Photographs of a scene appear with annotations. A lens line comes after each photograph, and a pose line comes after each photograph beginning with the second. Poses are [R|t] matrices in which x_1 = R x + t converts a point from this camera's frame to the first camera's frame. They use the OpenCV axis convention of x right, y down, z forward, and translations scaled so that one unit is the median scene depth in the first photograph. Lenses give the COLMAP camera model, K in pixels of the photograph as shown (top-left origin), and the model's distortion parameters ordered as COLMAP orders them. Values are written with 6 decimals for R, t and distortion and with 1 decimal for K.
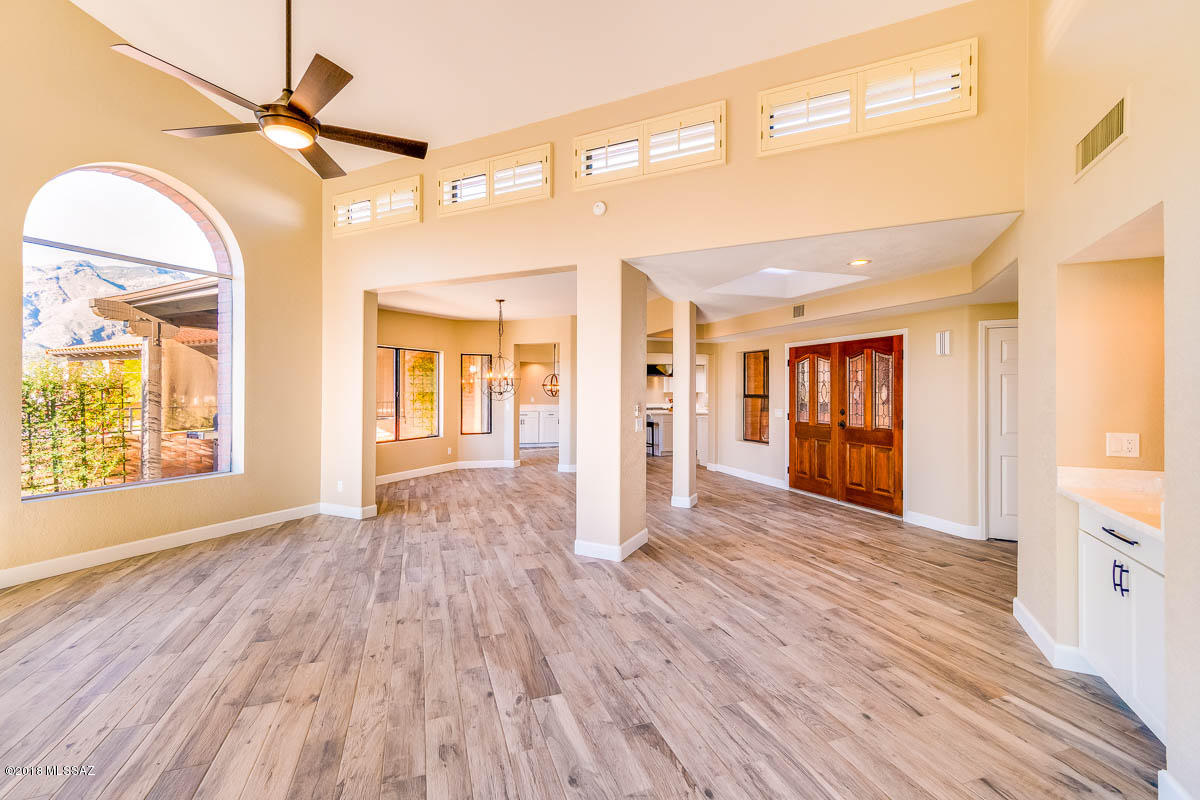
lens RADIAL K [[506.8, 0, 594.2], [0, 506.8, 389.1], [0, 0, 1]] dist [0.002225, 0.000336]
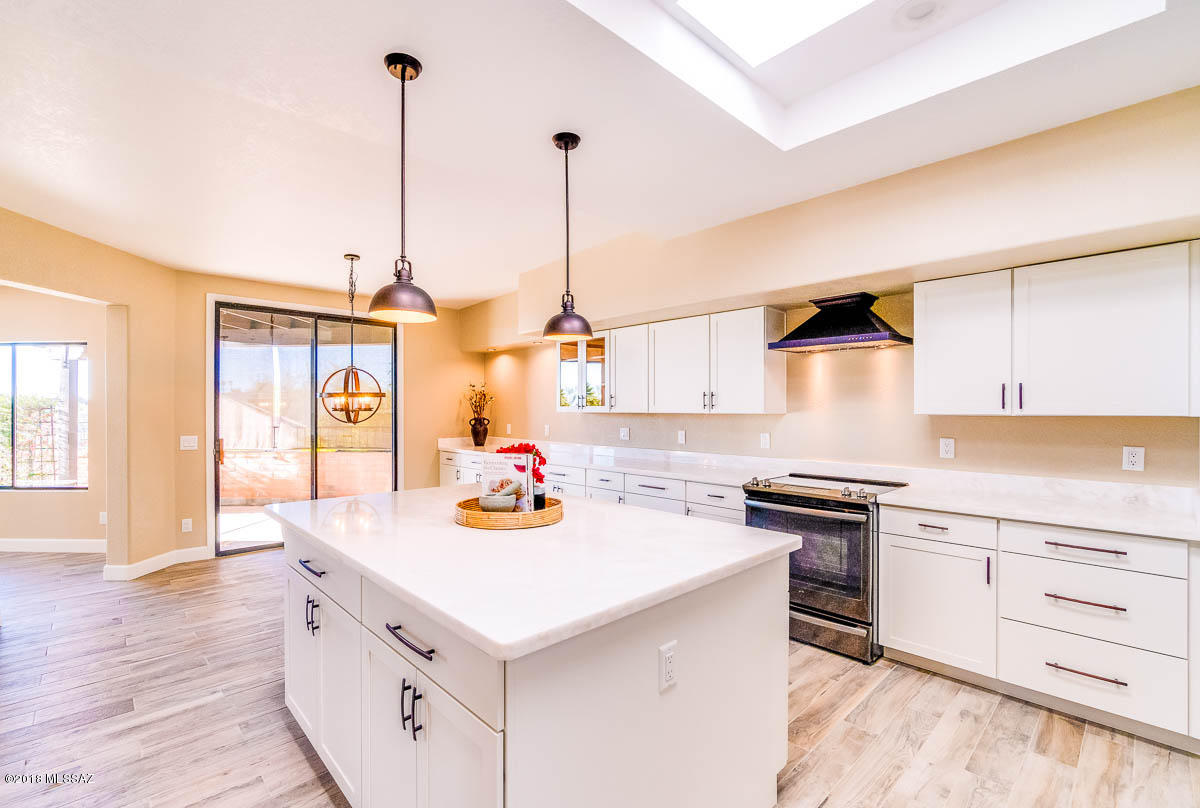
lens RADIAL K [[531.3, 0, 584.2], [0, 531.3, 412.6], [0, 0, 1]] dist [-0.001903, -0.000082]
pose [[0.404646, 0.002678, -0.914469, 0.951266], [0.005113, 0.999973, 0.005191, 0.012713], [0.914459, -0.006776, 0.404622, 2.563405]]
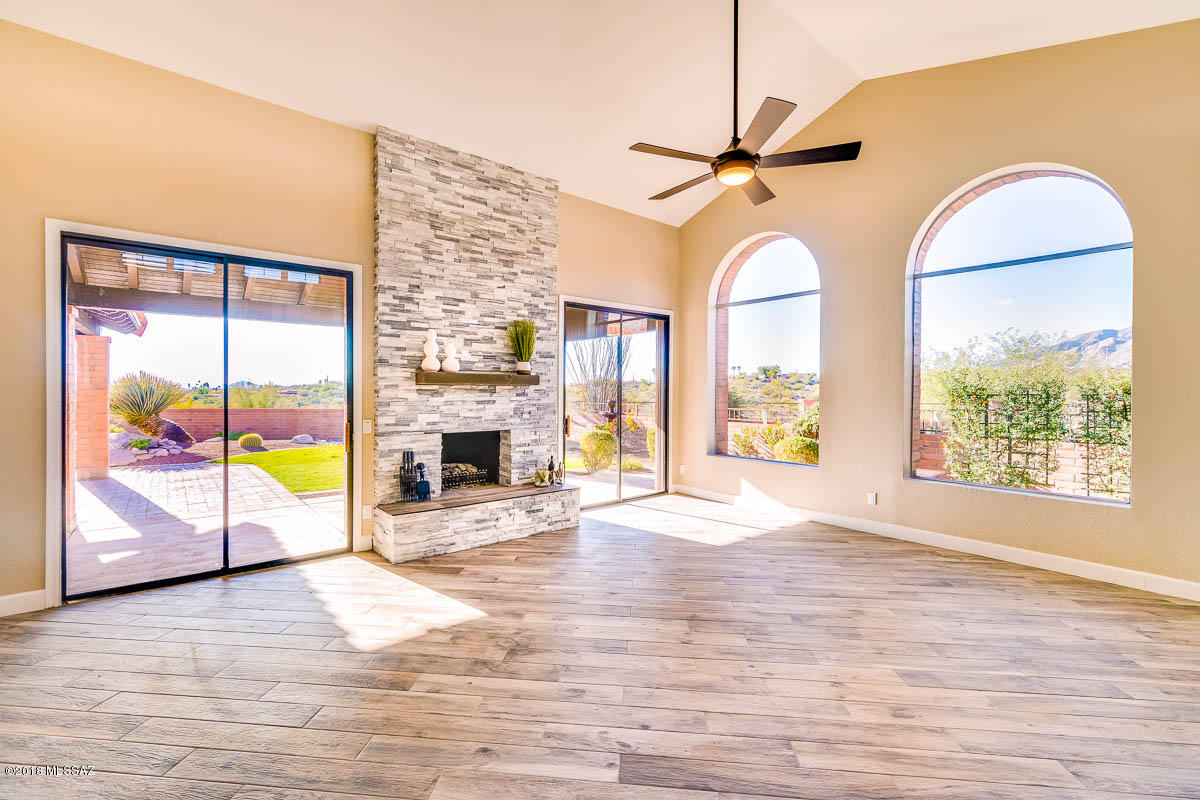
lens RADIAL K [[517.6, 0, 592.7], [0, 517.6, 394.0], [0, 0, 1]] dist [-0.000449, 0.000536]
pose [[-0.419755, 0.001354, -0.907637, 0.365838], [-0.005726, 0.999975, 0.004140, 0.002375], [0.907620, 0.006935, -0.419736, 0.707135]]
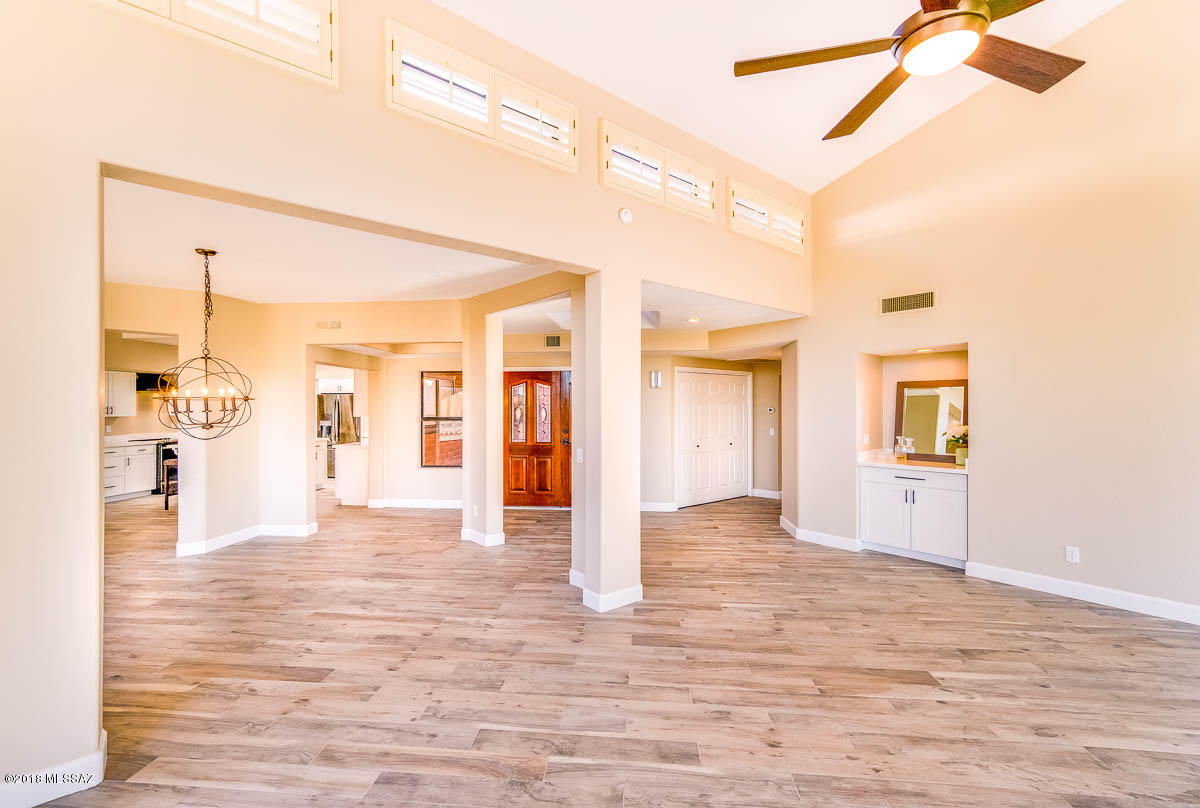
lens RADIAL K [[514.0, 0, 590.3], [0, 514.0, 406.5], [0, 0, 1]] dist [0.006583, 0.000382]
pose [[0.420197, -0.002493, 0.907430, -0.832501], [0.001563, 0.999997, 0.002023, -0.020043], [-0.907432, 0.000568, 0.420199, 0.663302]]
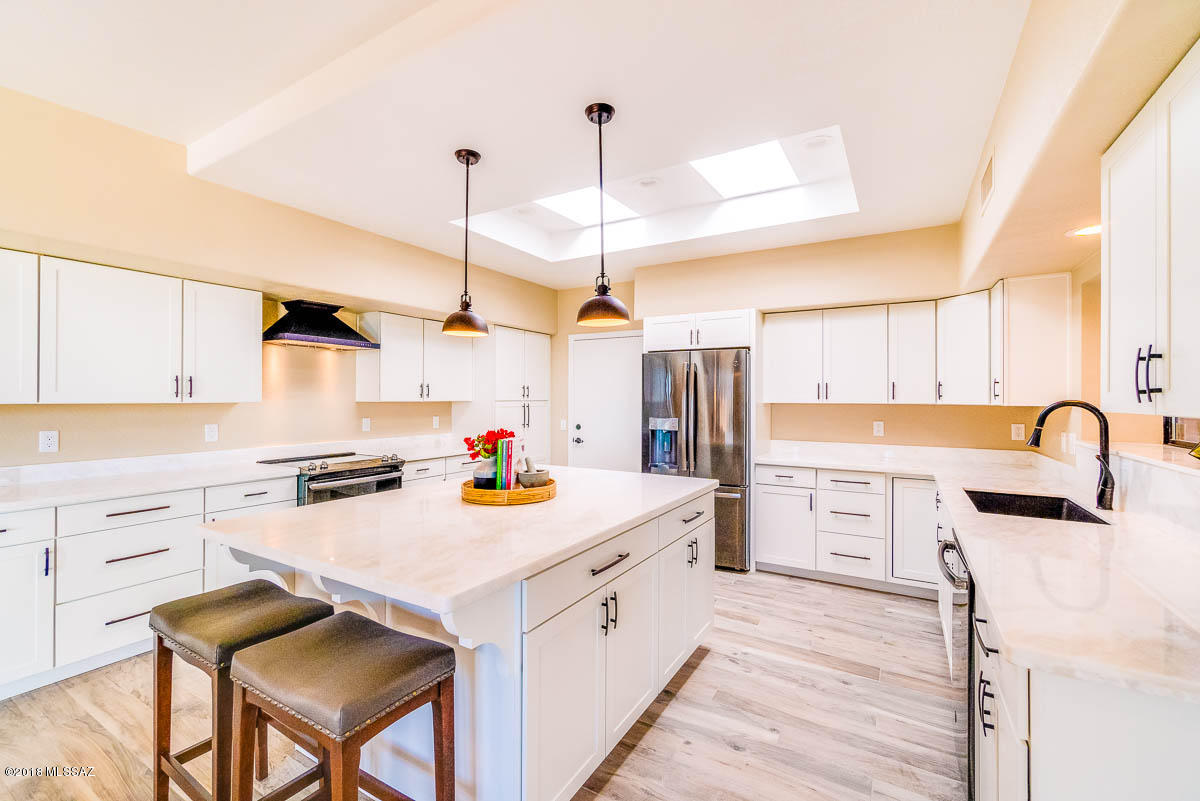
lens RADIAL K [[512.9, 0, 592.8], [0, 512.9, 399.5], [0, 0, 1]] dist [-0.004358, 0.003981]
pose [[0.765669, -0.003496, 0.643225, 0.158200], [-0.001736, 0.999970, 0.007501, 0.008544], [-0.643233, -0.006860, 0.765640, 2.220155]]
